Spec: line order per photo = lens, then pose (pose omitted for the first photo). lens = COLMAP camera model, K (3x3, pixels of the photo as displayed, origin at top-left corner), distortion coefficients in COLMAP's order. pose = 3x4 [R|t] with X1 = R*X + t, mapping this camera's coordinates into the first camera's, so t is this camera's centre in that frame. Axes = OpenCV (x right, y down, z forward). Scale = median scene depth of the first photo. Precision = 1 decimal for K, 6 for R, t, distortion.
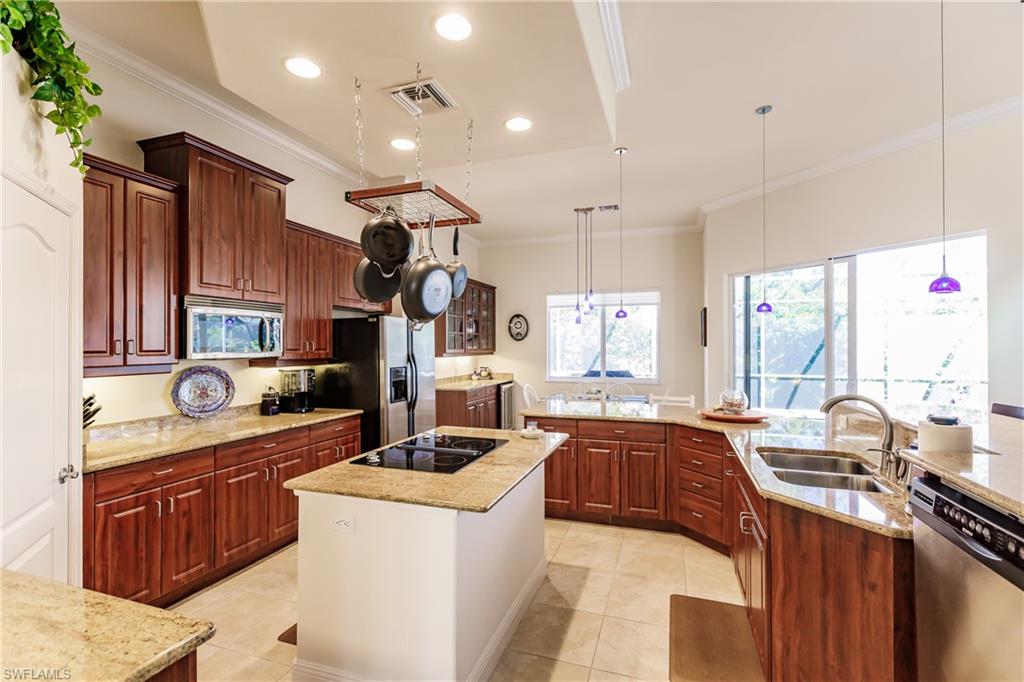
lens RADIAL K [[452.1, 0, 513.5], [0, 452.1, 342.8], [0, 0, 1]] dist [0.003348, 0.000038]
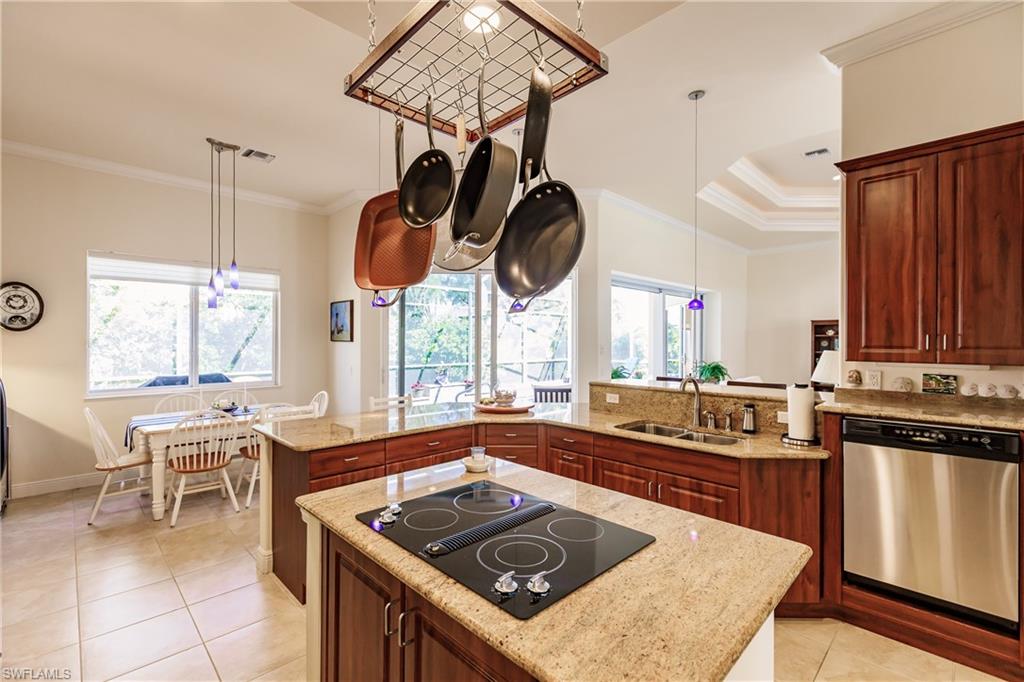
lens RADIAL K [[452.1, 0, 510.2], [0, 452.1, 342.2], [0, 0, 1]] dist [0.003348, 0.000038]
pose [[0.457136, -0.000561, 0.889397, -0.262453], [-0.008937, 0.999946, 0.005224, 0.001368], [-0.889352, -0.010336, 0.457107, 0.288610]]
